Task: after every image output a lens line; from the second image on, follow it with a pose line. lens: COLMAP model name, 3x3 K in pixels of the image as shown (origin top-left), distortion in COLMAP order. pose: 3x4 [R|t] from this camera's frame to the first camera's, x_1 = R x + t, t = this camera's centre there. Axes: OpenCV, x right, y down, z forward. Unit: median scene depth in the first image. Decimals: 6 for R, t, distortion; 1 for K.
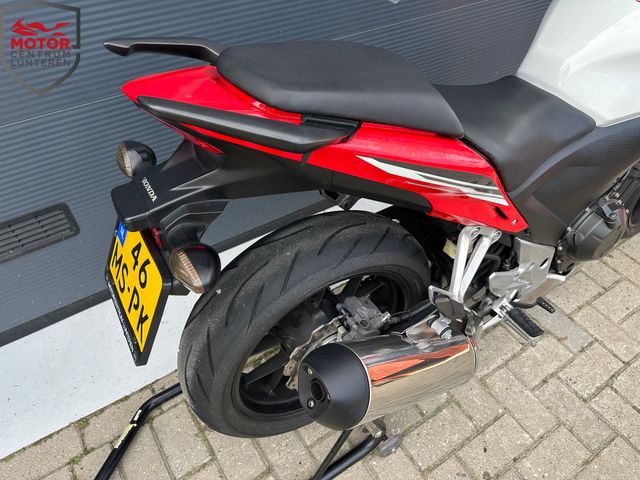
lens RADIAL K [[449.7, 0, 322.5], [0, 449.7, 241.4], [0, 0, 1]] dist [0.026499, -0.034256]
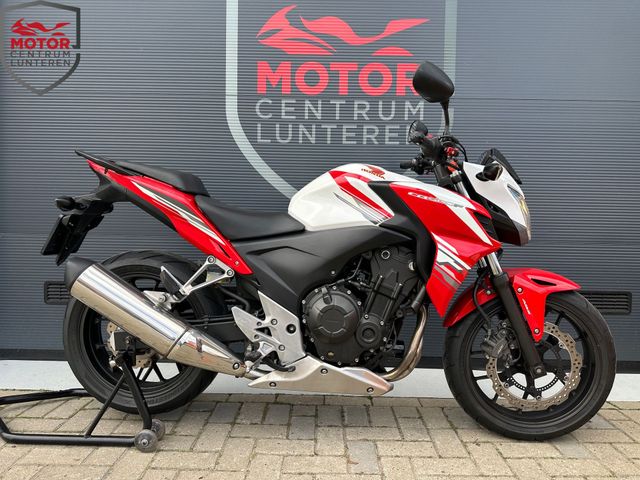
lens RADIAL K [[449.7, 0, 321.6], [0, 449.7, 238.6], [0, 0, 1]] dist [0.026499, -0.034256]
pose [[0.836646, 0.039586, -0.546311, 1.198031], [-0.401026, 0.723641, -0.561714, 0.533990], [0.373097, 0.689041, 0.621306, -0.015692]]
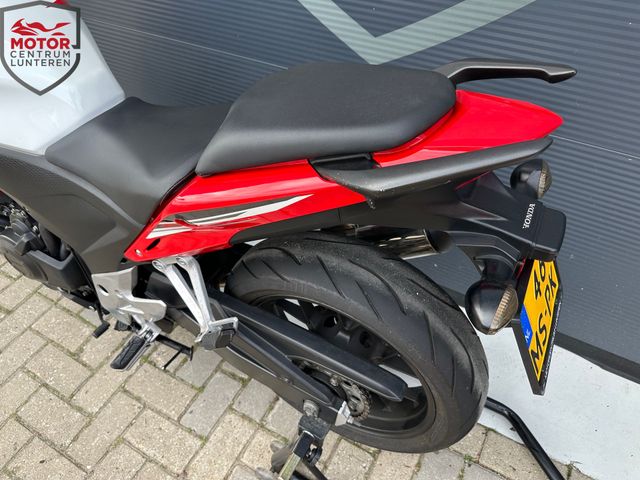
lens RADIAL K [[449.7, 0, 320.8], [0, 449.7, 239.9], [0, 0, 1]] dist [0.026499, -0.034256]
pose [[0.468059, 0.630487, -0.619199, 0.940659], [-0.620262, 0.733482, 0.277991, -0.548014], [0.629441, 0.253950, 0.734380, 0.522734]]
